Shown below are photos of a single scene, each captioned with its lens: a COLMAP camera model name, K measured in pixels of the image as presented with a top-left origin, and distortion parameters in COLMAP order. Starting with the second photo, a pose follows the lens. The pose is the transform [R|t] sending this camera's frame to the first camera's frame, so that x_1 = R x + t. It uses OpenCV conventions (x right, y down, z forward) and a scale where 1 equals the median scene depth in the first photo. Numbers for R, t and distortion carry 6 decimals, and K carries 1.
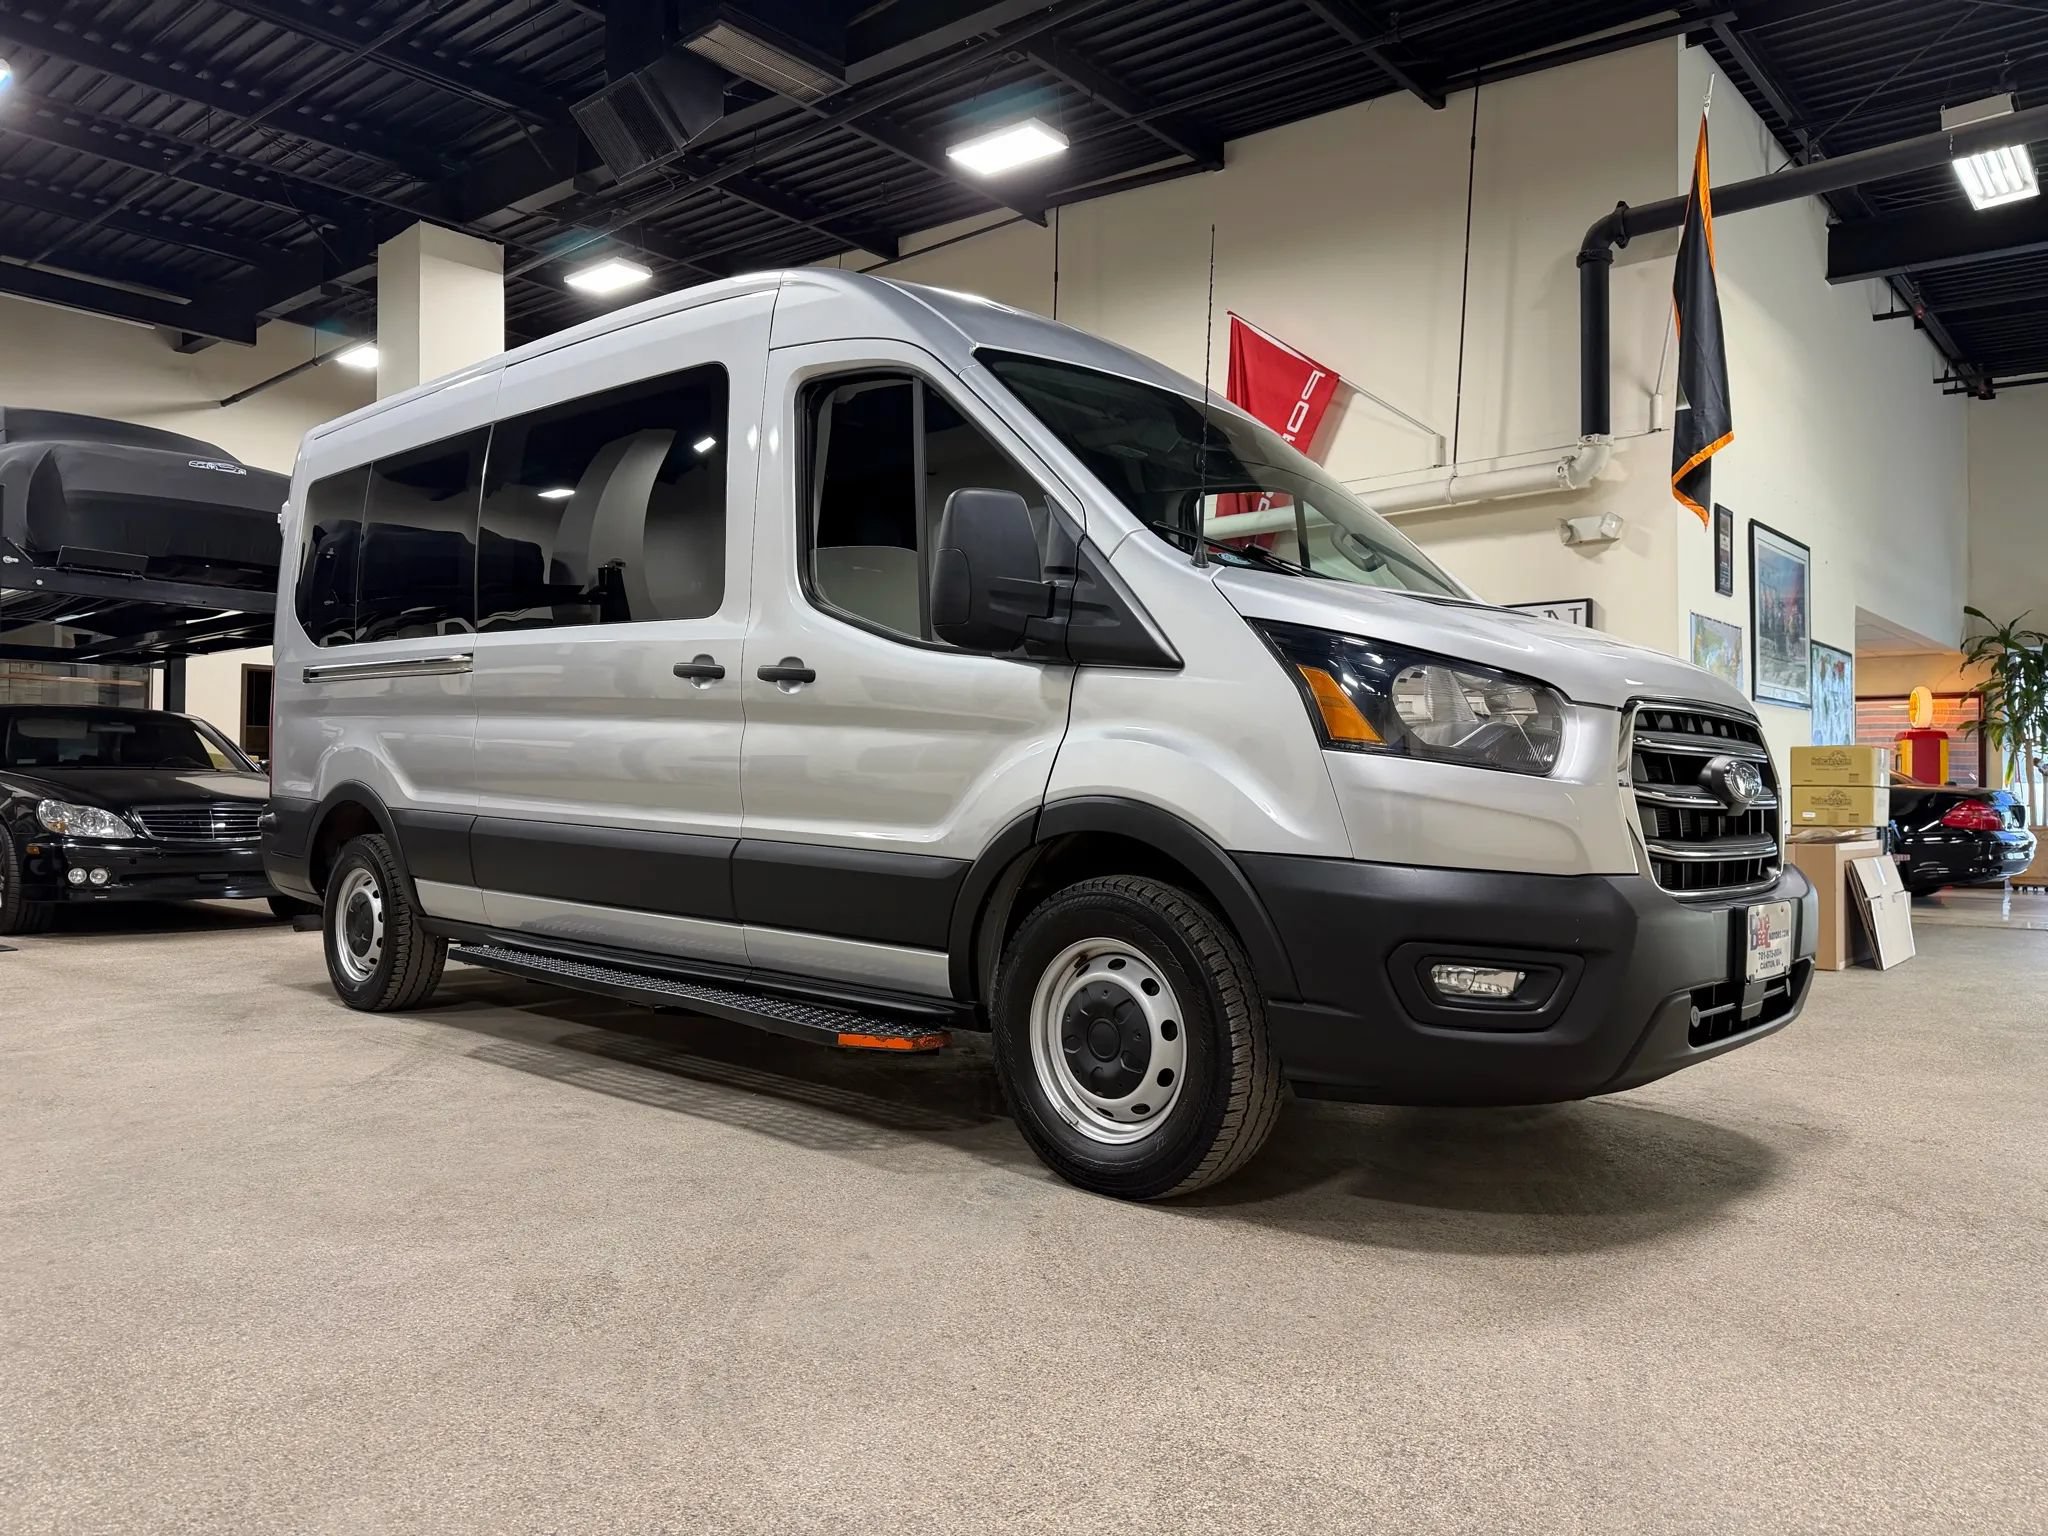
lens RADIAL K [[1447.5, 0, 1018.0], [0, 1447.5, 775.1], [0, 0, 1]] dist [0.066074, -0.078098]
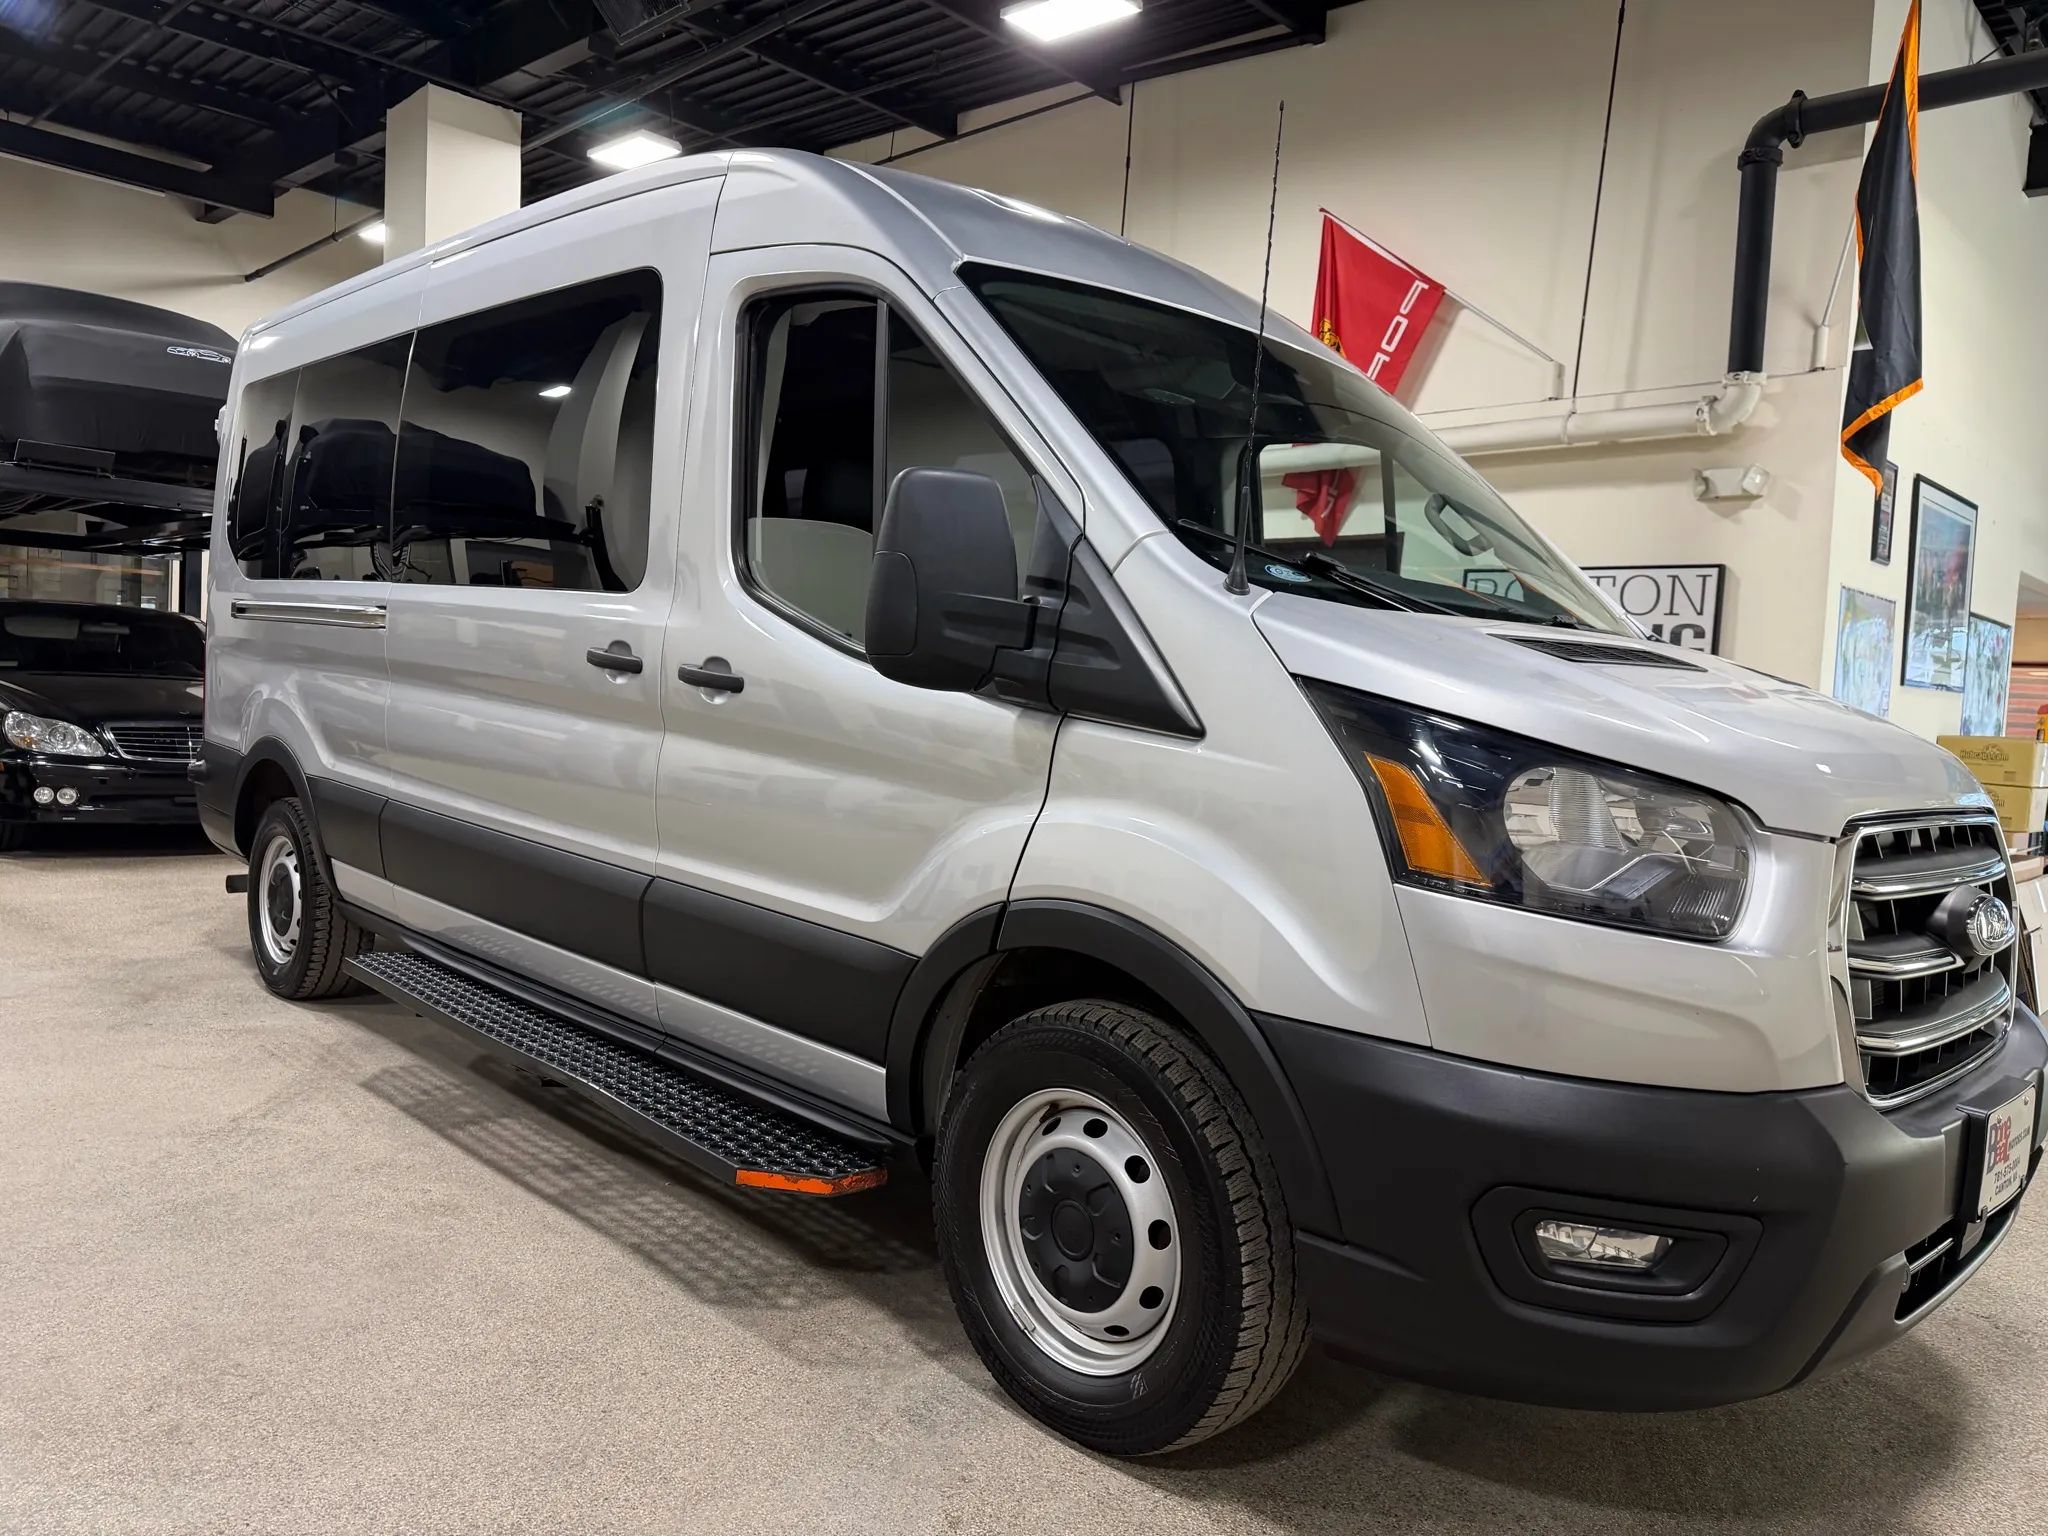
lens RADIAL K [[1456.8, 0, 1010.3], [0, 1456.8, 771.7], [0, 0, 1]] dist [0.014047, -0.003421]
pose [[0.997623, 0.046695, -0.050678, 0.036059], [-0.043111, 0.996640, 0.069644, -0.066494], [0.053759, -0.067294, 0.996284, 0.181415]]
